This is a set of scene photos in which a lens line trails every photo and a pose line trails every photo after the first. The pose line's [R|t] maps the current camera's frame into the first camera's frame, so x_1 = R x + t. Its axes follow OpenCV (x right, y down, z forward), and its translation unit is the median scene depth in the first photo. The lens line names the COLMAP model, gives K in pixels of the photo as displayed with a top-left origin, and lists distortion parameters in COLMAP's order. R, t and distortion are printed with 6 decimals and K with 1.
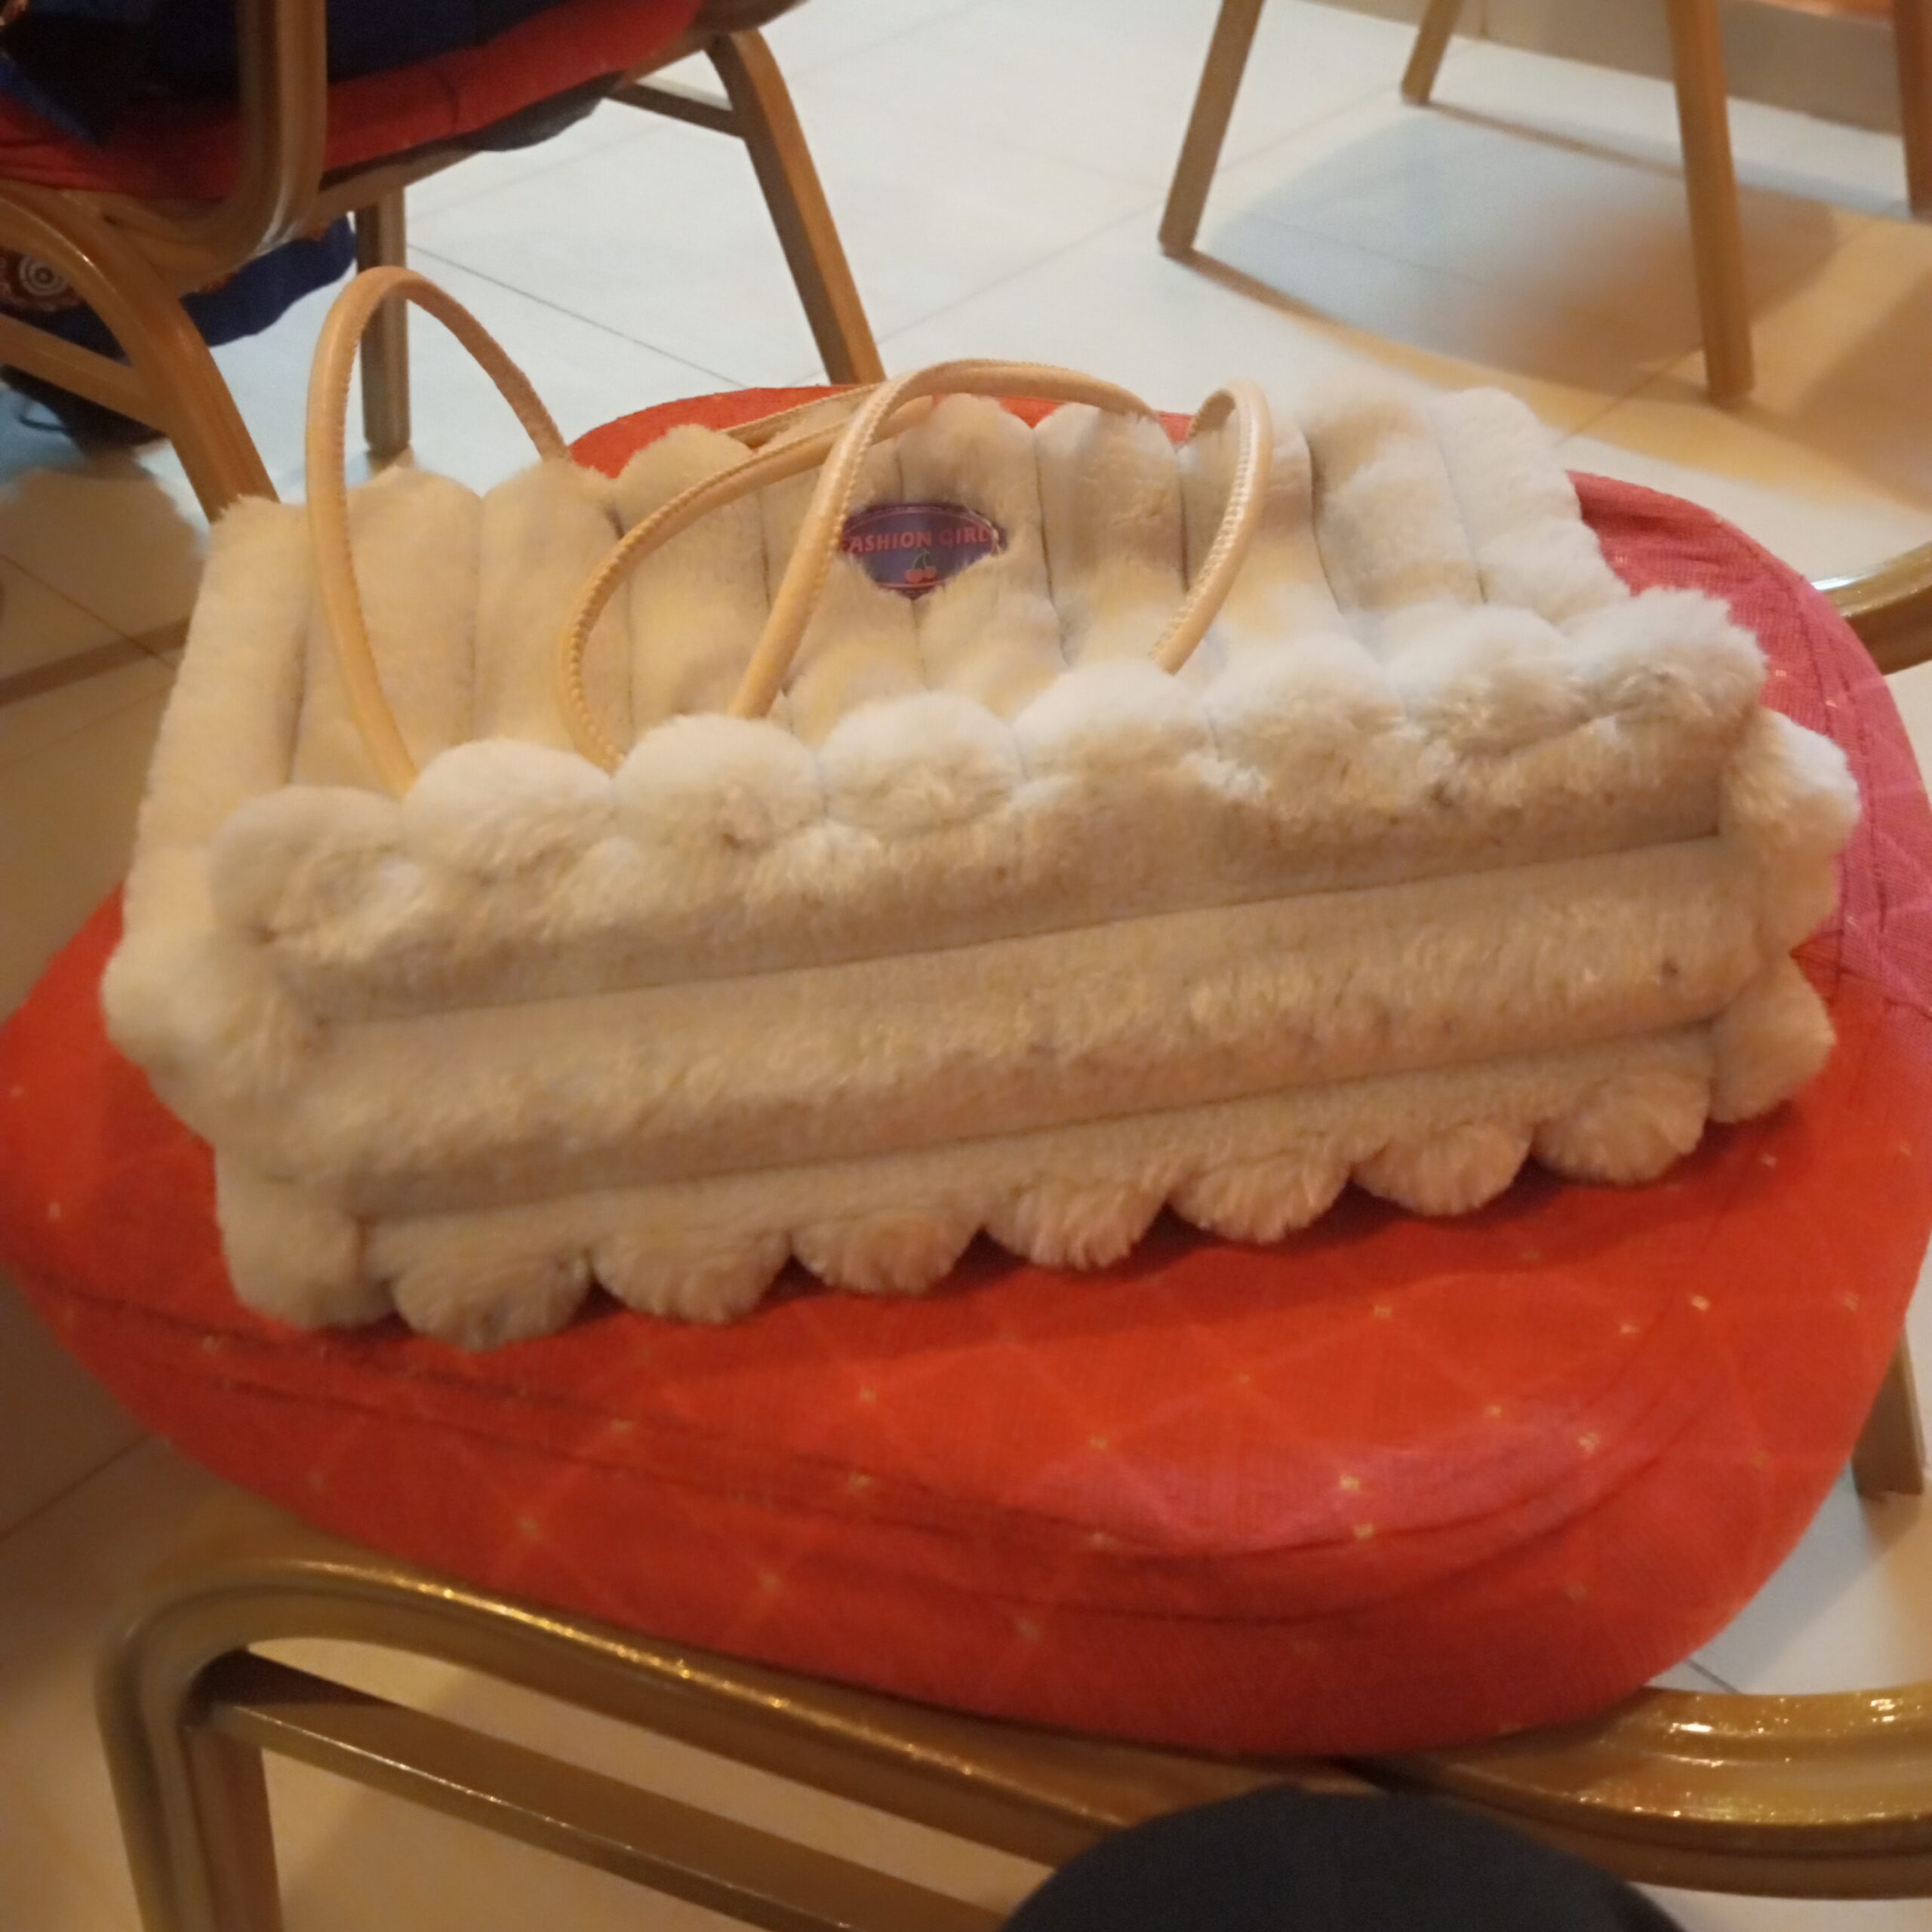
lens RADIAL K [[2107.4, 0, 986.7], [0, 2107.4, 996.3], [0, 0, 1]] dist [0.134347, -0.287729]
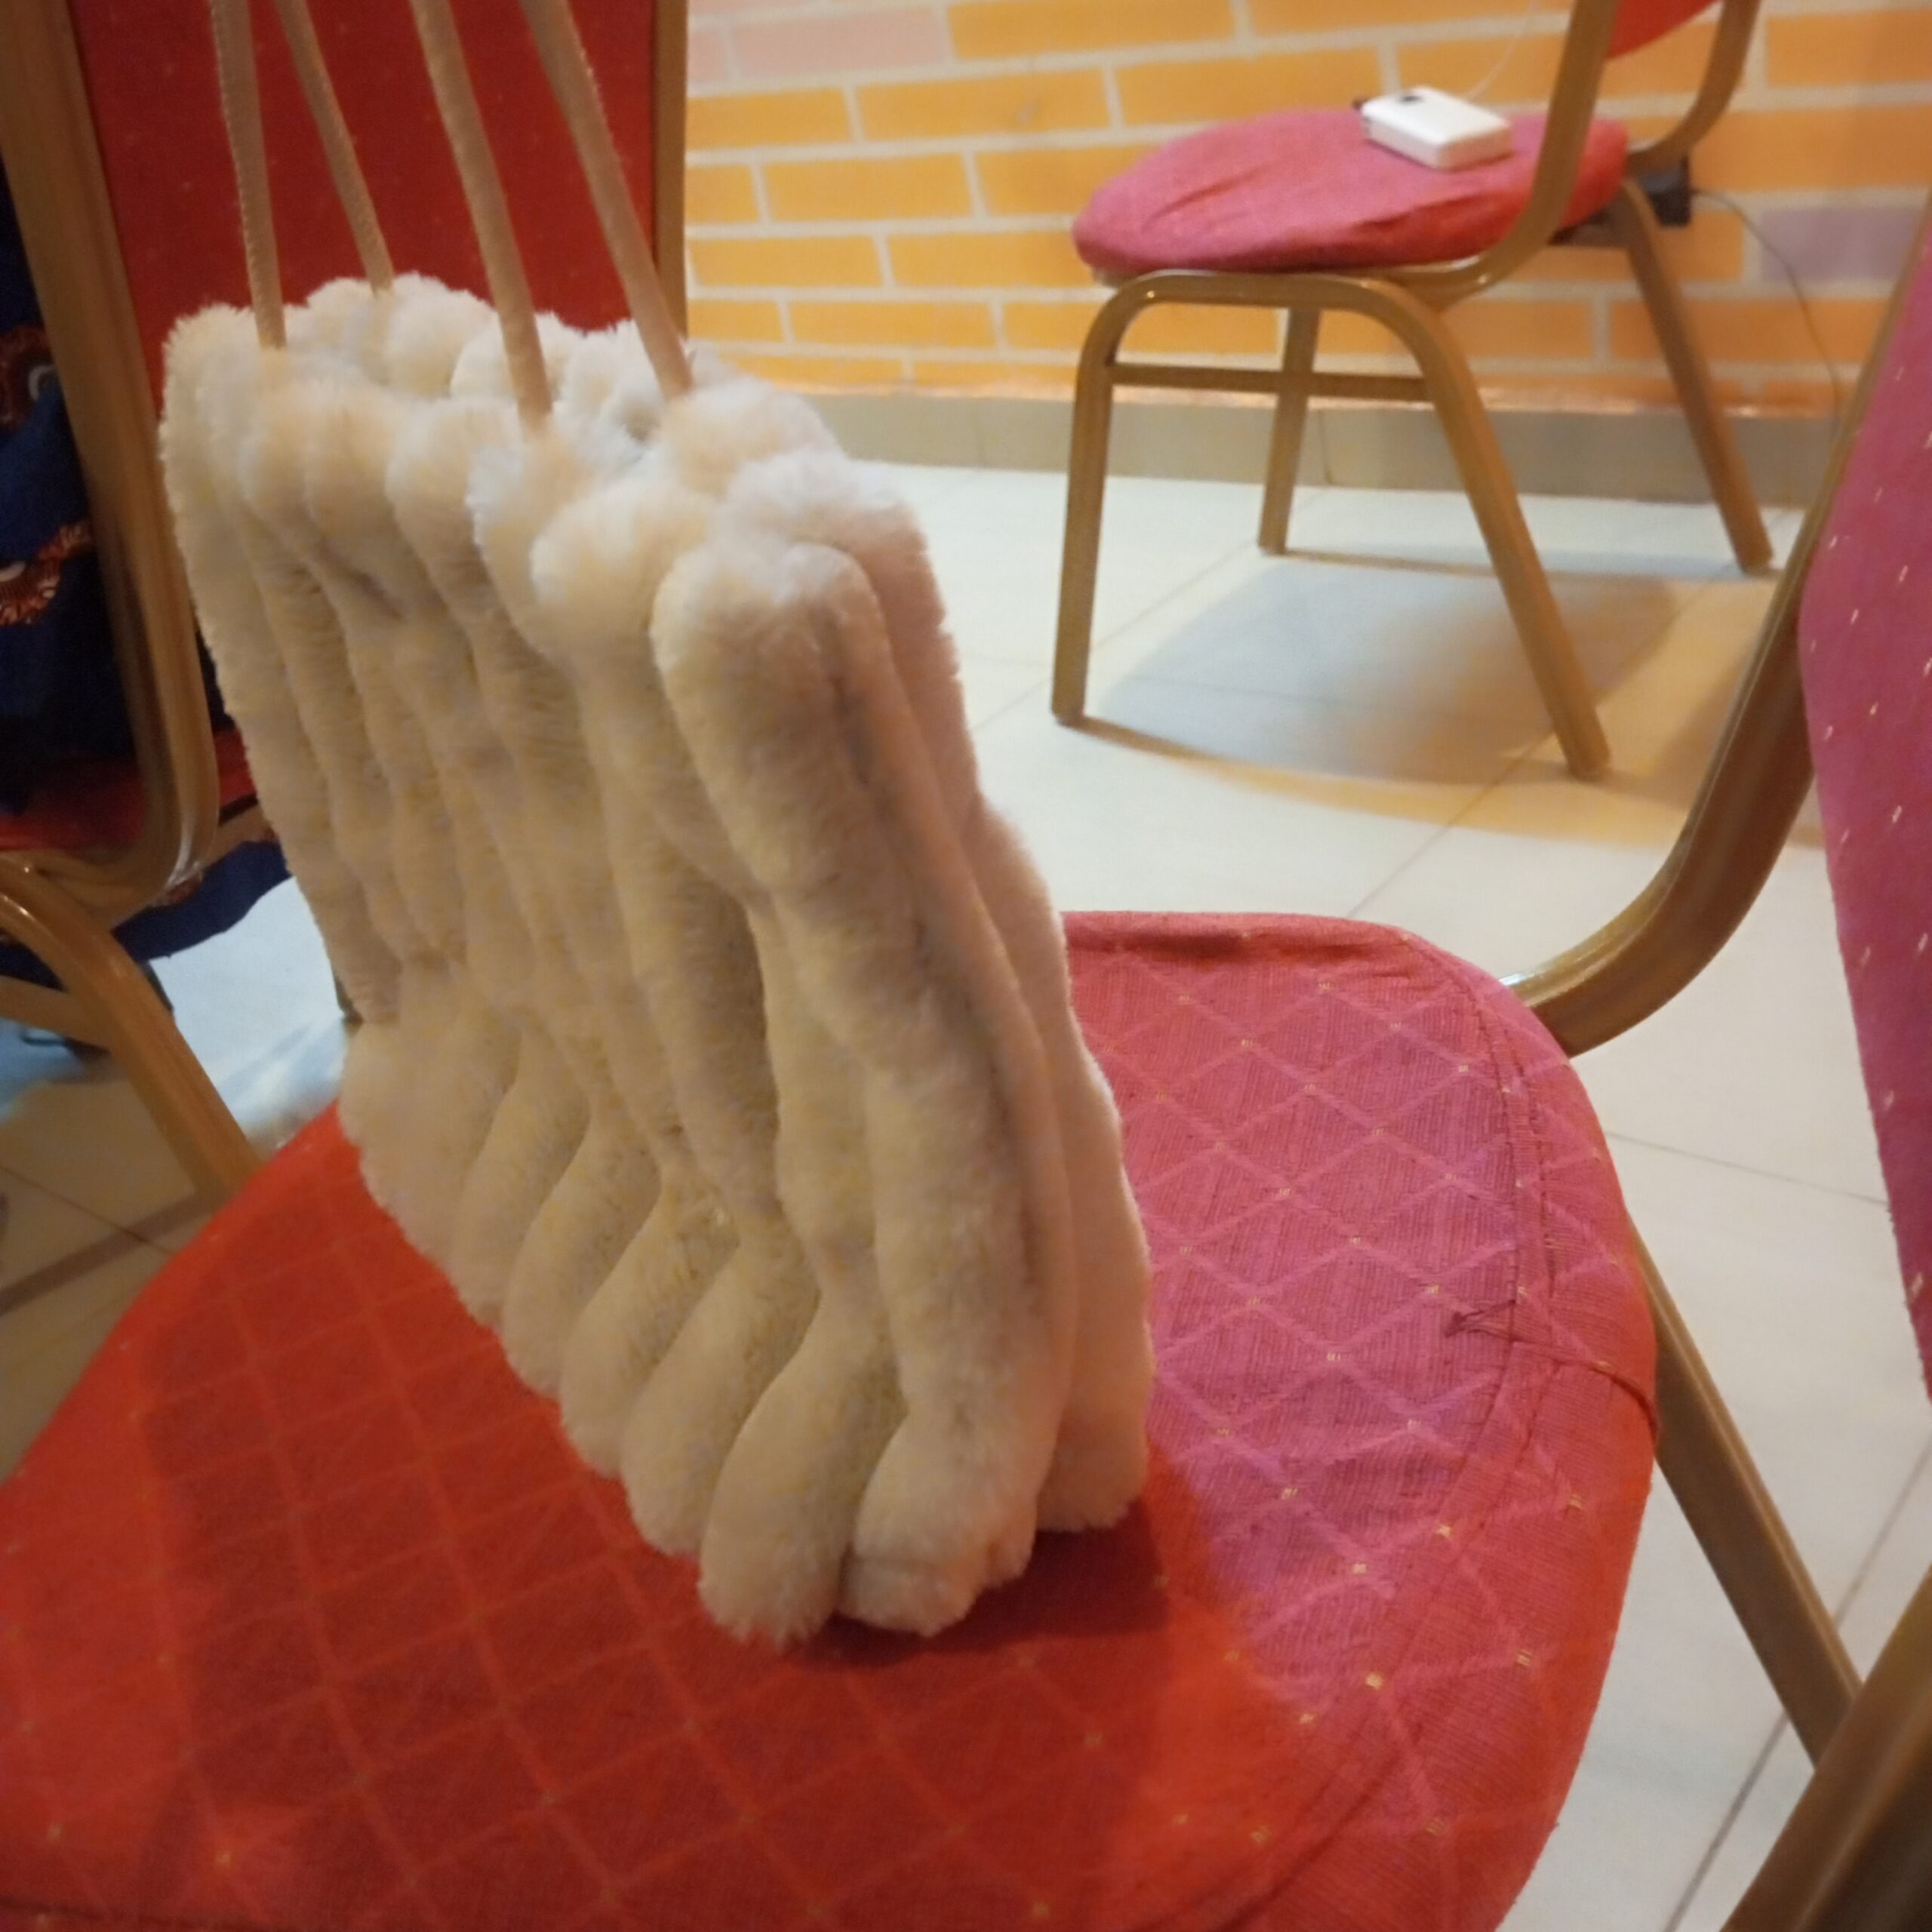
lens RADIAL K [[2107.4, 0, 986.7], [0, 2107.4, 996.3], [0, 0, 1]] dist [0.134347, -0.287729]
pose [[0.987462, -0.156710, -0.019002, 0.144554], [0.149670, 0.967701, -0.202862, -0.001101], [0.050178, 0.197475, 0.979023, -0.090772]]
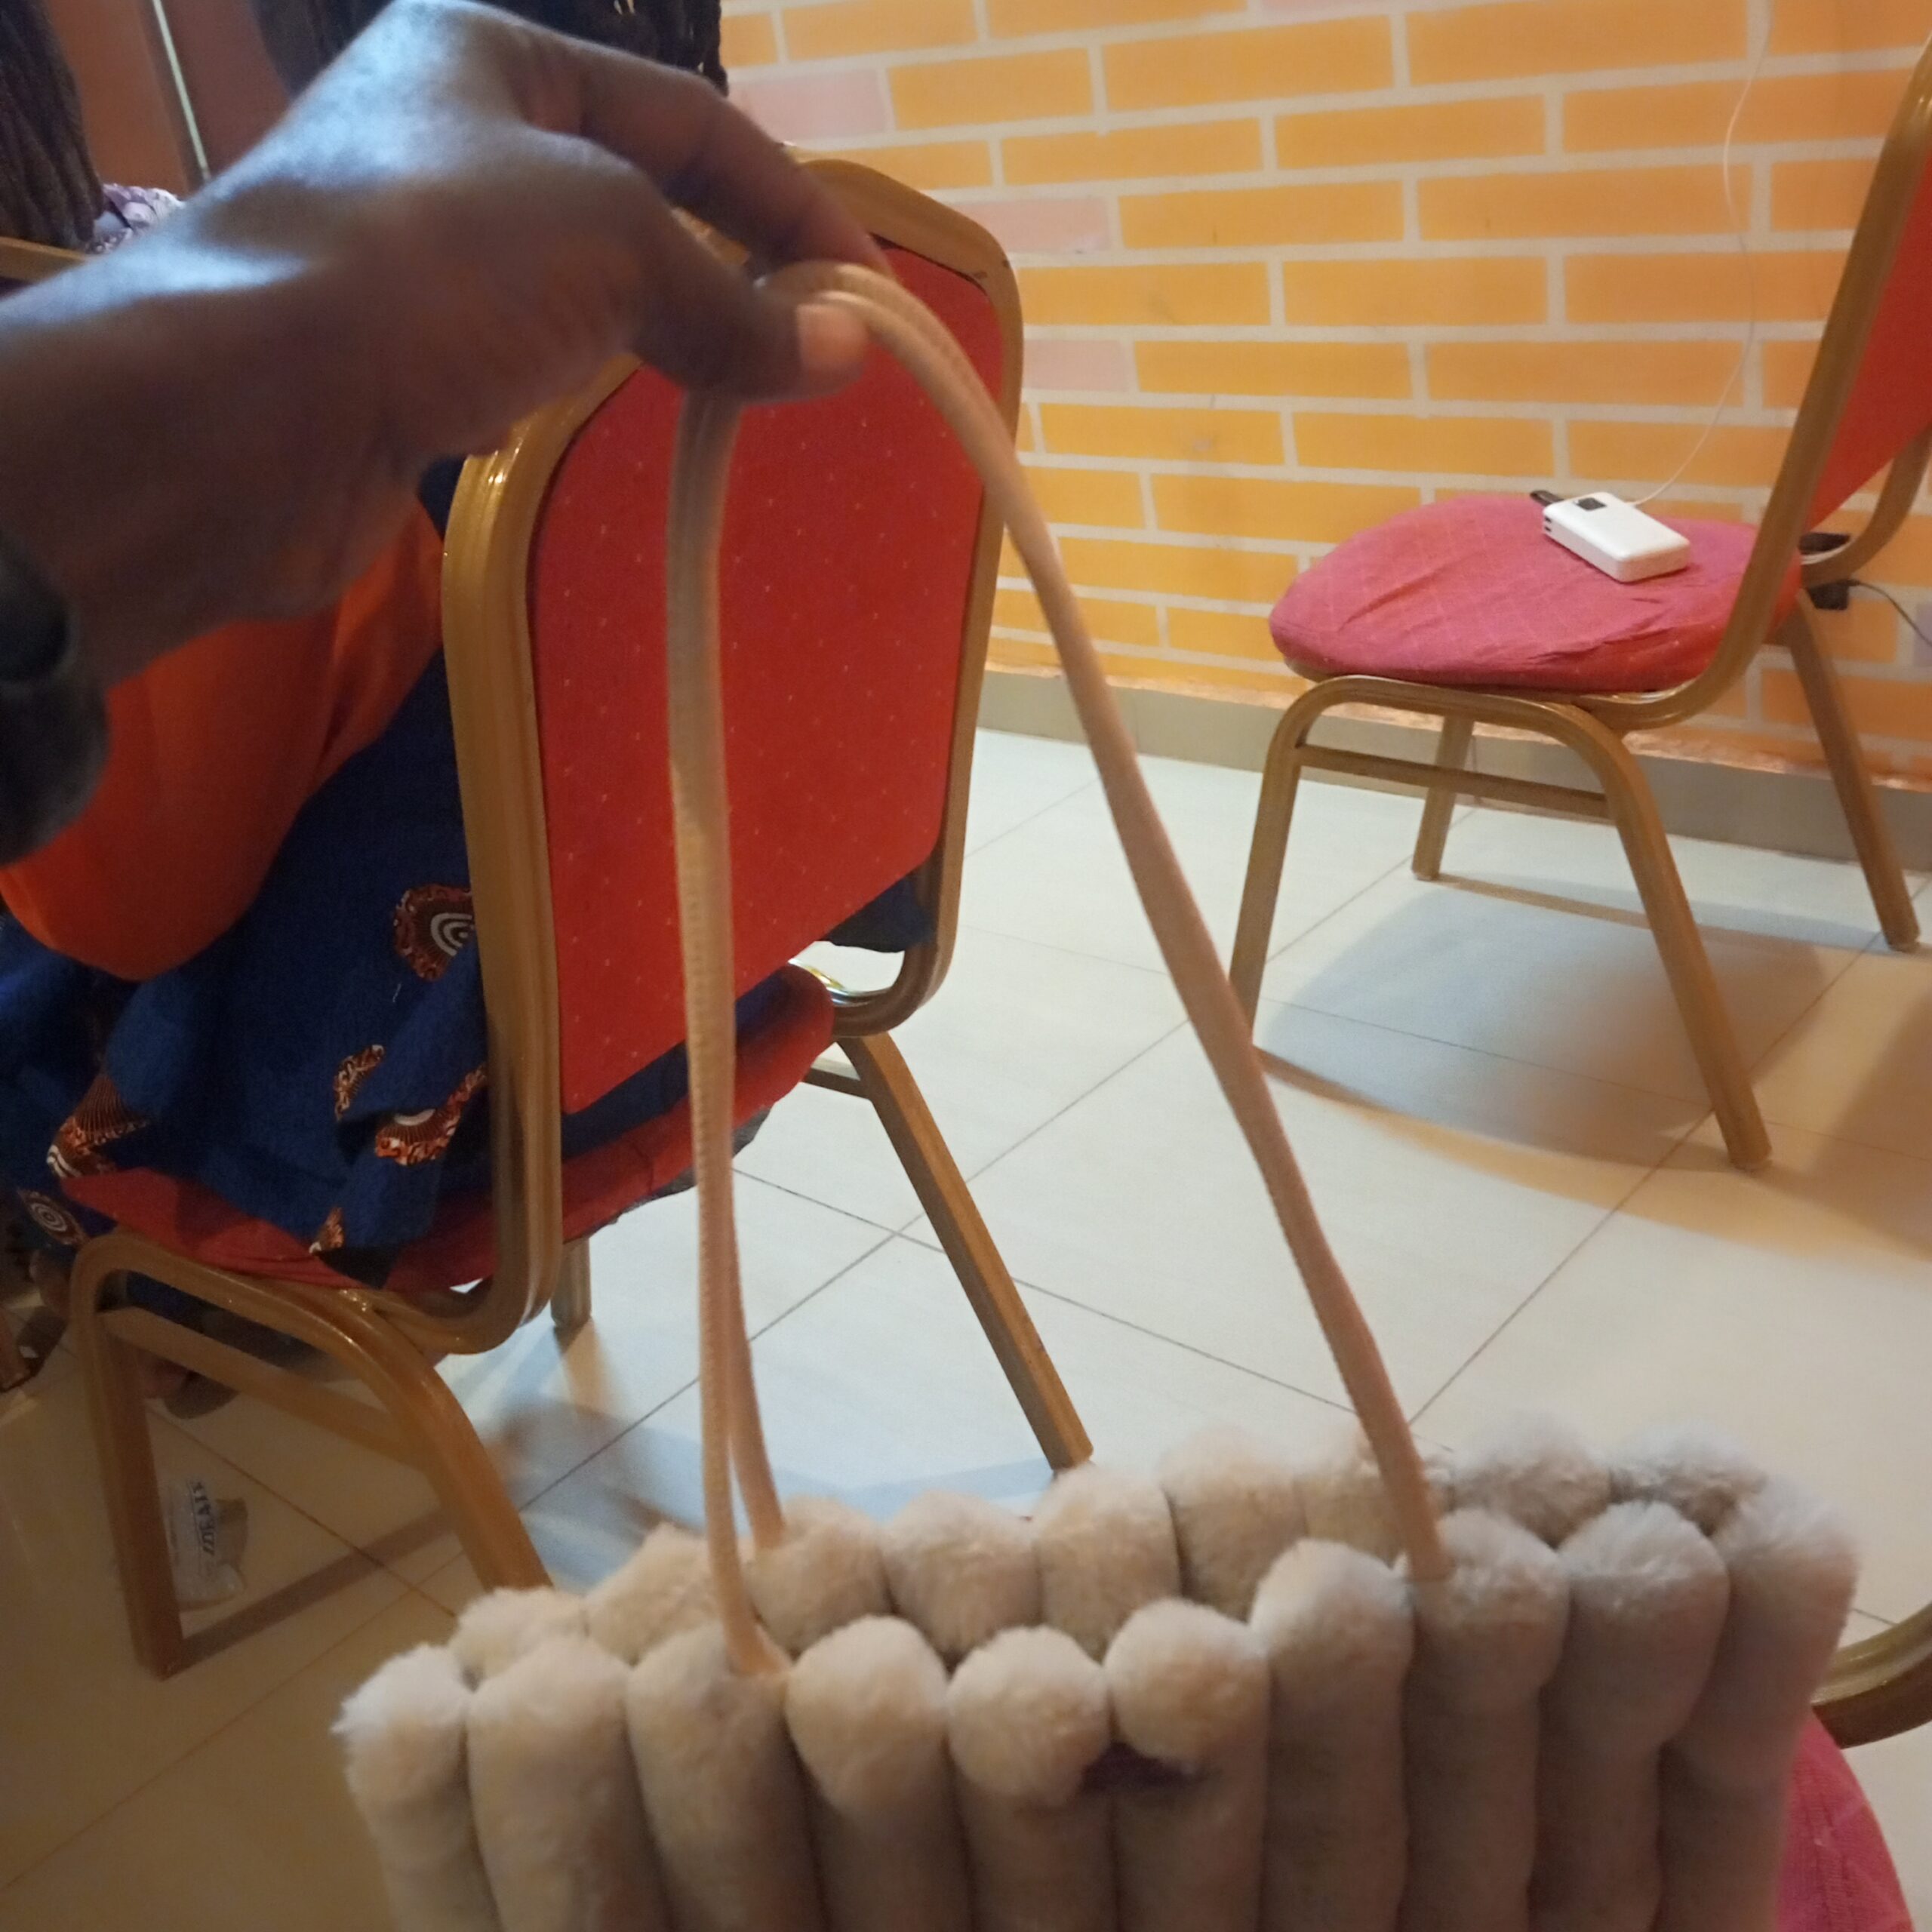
lens RADIAL K [[2107.4, 0, 986.7], [0, 2107.4, 996.3], [0, 0, 1]] dist [0.134347, -0.287729]
pose [[0.993336, -0.108491, -0.038892, 0.009087], [0.094911, 0.961478, -0.257976, -0.310285], [0.065382, 0.252566, 0.965368, -0.345494]]
